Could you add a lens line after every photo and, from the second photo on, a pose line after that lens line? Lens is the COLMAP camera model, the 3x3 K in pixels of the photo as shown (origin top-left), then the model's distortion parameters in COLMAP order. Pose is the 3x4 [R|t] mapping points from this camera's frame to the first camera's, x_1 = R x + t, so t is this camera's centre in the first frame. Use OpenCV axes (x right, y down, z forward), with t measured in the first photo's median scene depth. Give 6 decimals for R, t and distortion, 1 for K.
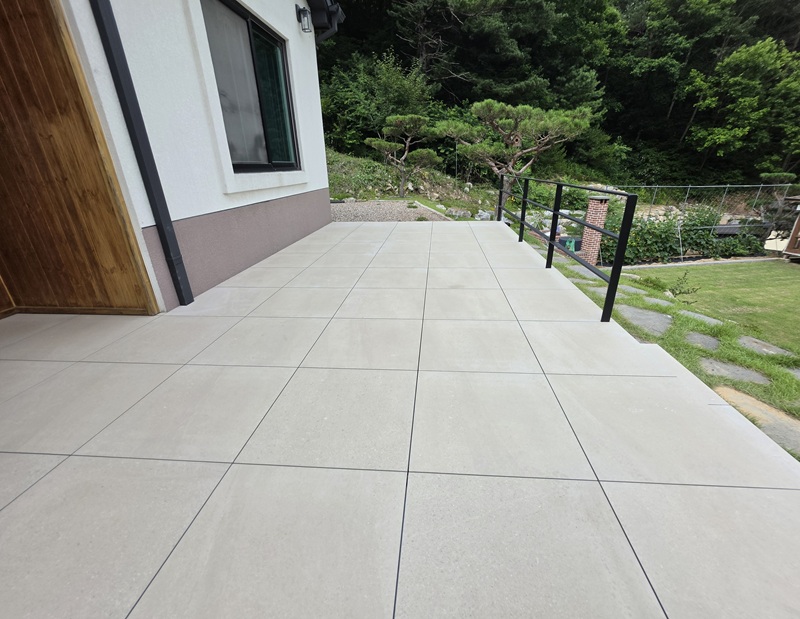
lens RADIAL K [[343.2, 0, 410.1], [0, 343.2, 309.0], [0, 0, 1]] dist [0.000915, -0.000557]
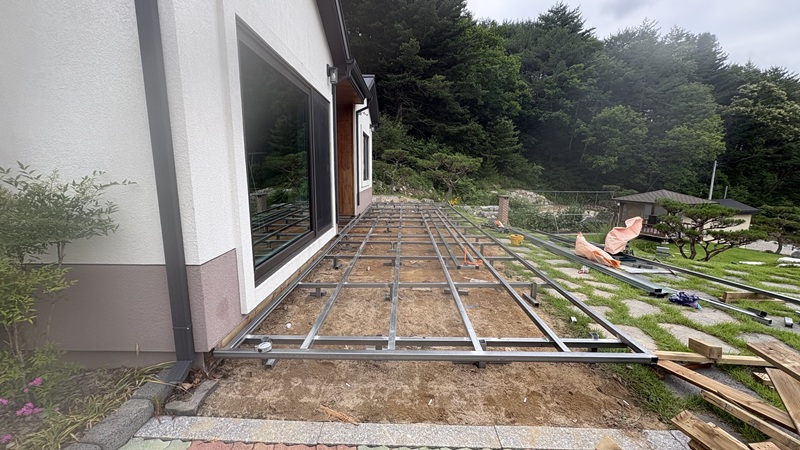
lens RADIAL K [[316.9, 0, 402.3], [0, 316.9, 227.8], [0, 0, 1]] dist [0.000239, -0.000014]
pose [[0.997346, 0.013215, 0.071593, -0.075853], [0.003110, 0.974756, -0.223249, 0.158119], [-0.072736, 0.222880, 0.972129, -0.414053]]
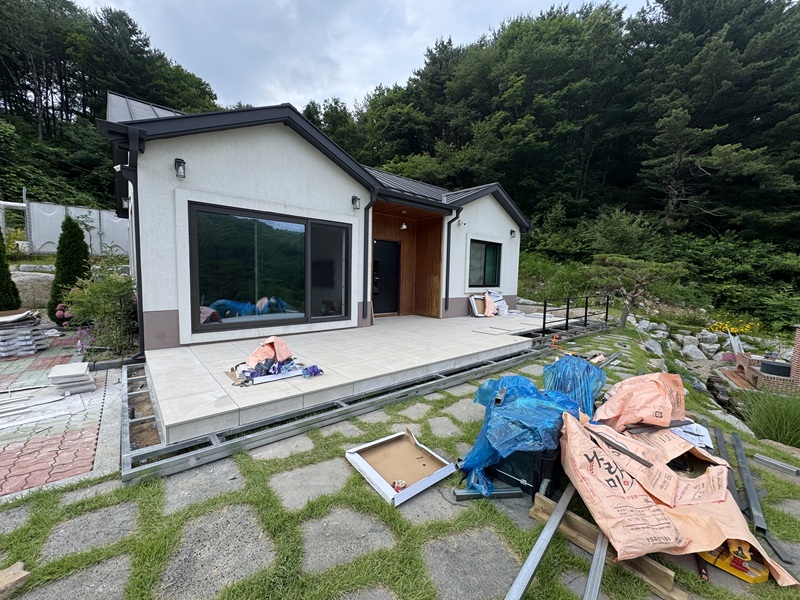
lens RADIAL K [[320.1, 0, 403.5], [0, 320.1, 302.6], [0, 0, 1]] dist [-0.001259, -0.000182]
pose [[0.717465, 0.092850, -0.690378, 0.262460], [-0.302928, 0.934046, -0.189192, 0.114233], [0.627278, 0.344873, 0.698272, -0.333380]]
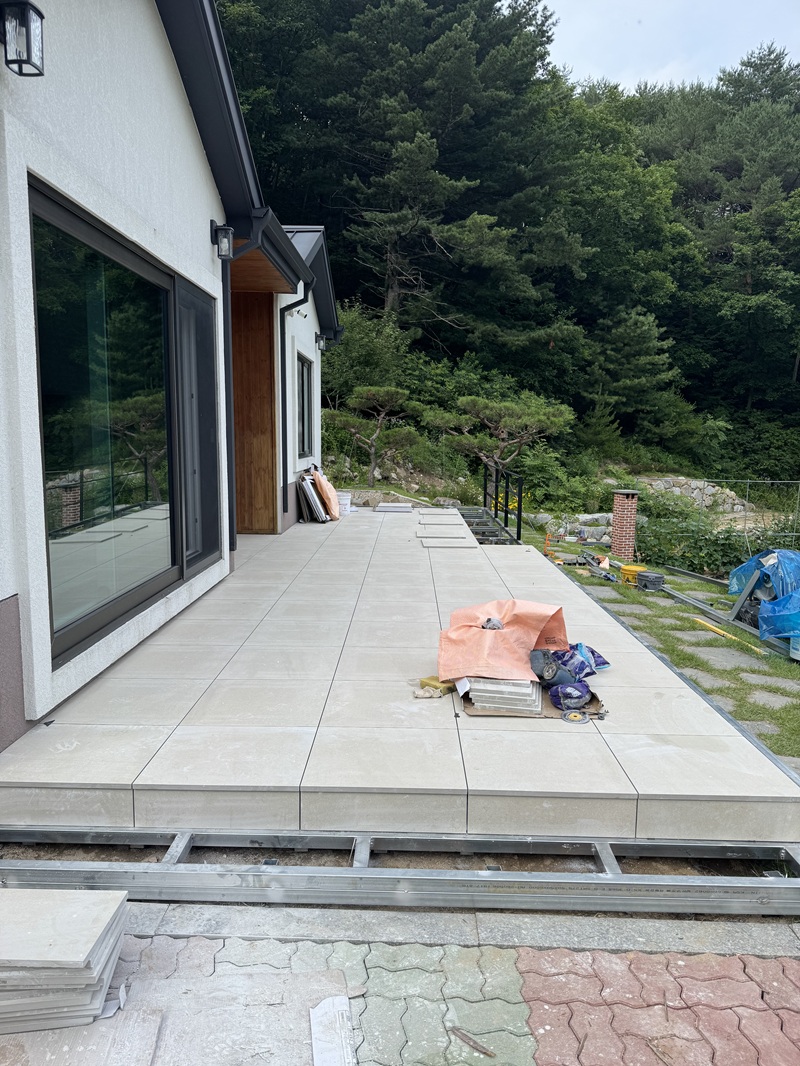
lens RADIAL K [[742.6, 0, 393.8], [0, 742.6, 536.0], [0, 0, 1]] dist [0.092757, -0.118243]
pose [[0.998160, 0.020701, 0.057000, -0.058345], [-0.005215, 0.965749, -0.259426, 0.169886], [-0.060418, 0.258652, 0.964079, -0.457942]]
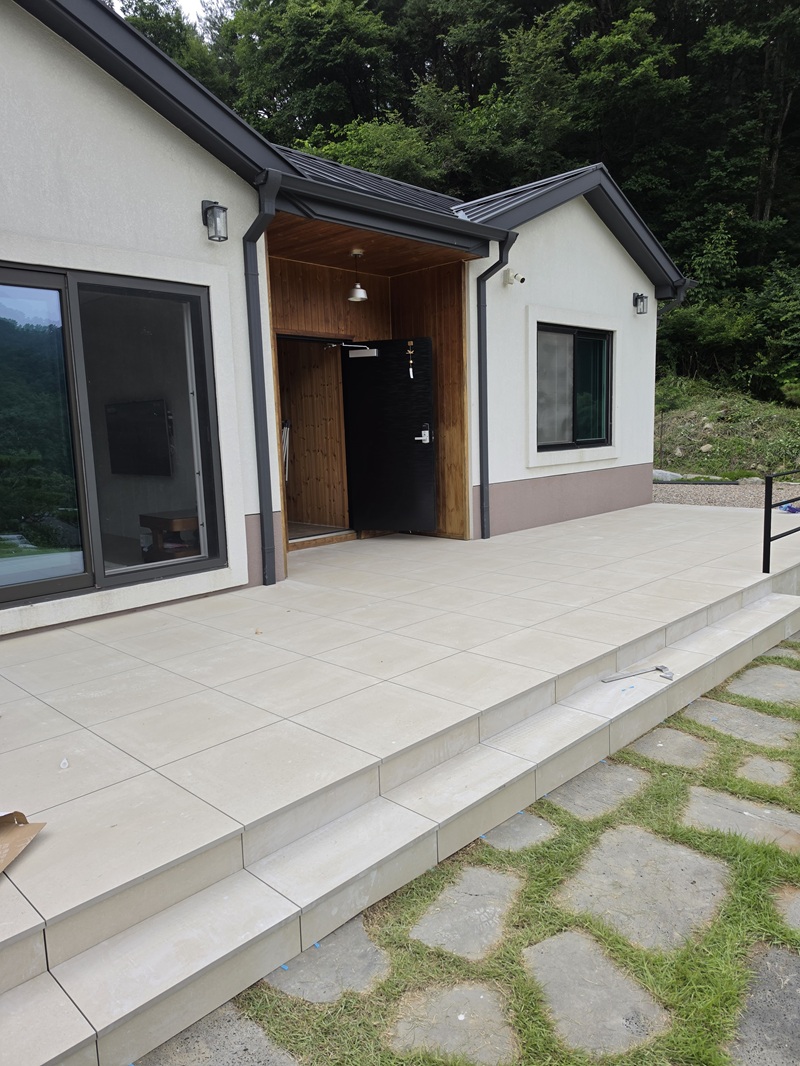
lens RADIAL K [[736.7, 0, 404.6], [0, 736.7, 530.4], [0, 0, 1]] dist [0.032714, -0.038795]
pose [[0.766096, 0.083193, -0.637319, 0.190645], [-0.231229, 0.960869, -0.152523, 0.089766], [0.599691, 0.264214, 0.755355, -0.278838]]
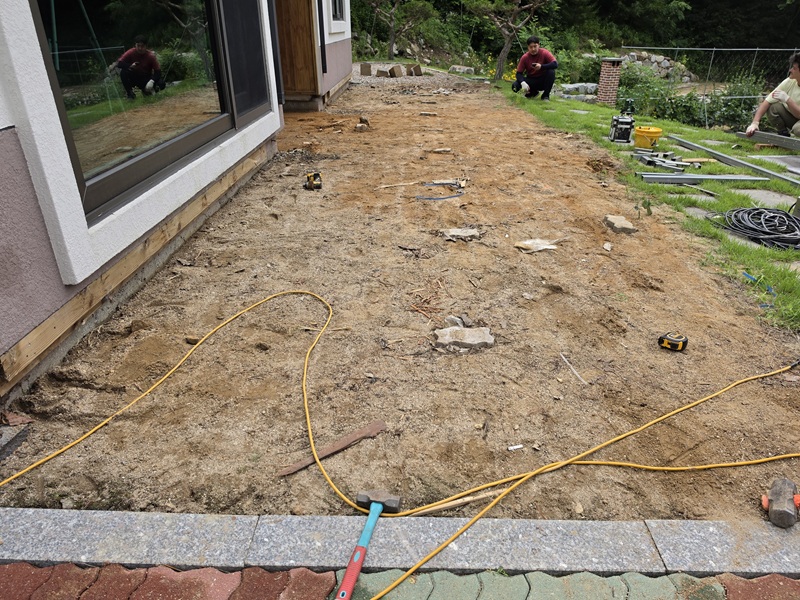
lens RADIAL K [[552.9, 0, 411.2], [0, 552.9, 300.4], [0, 0, 1]] dist [0.032714, -0.038795]
pose [[0.997279, -0.017132, 0.071700, -0.076547], [0.012376, 0.997726, 0.066253, 0.161228], [-0.072672, -0.065186, 0.995223, -0.368664]]
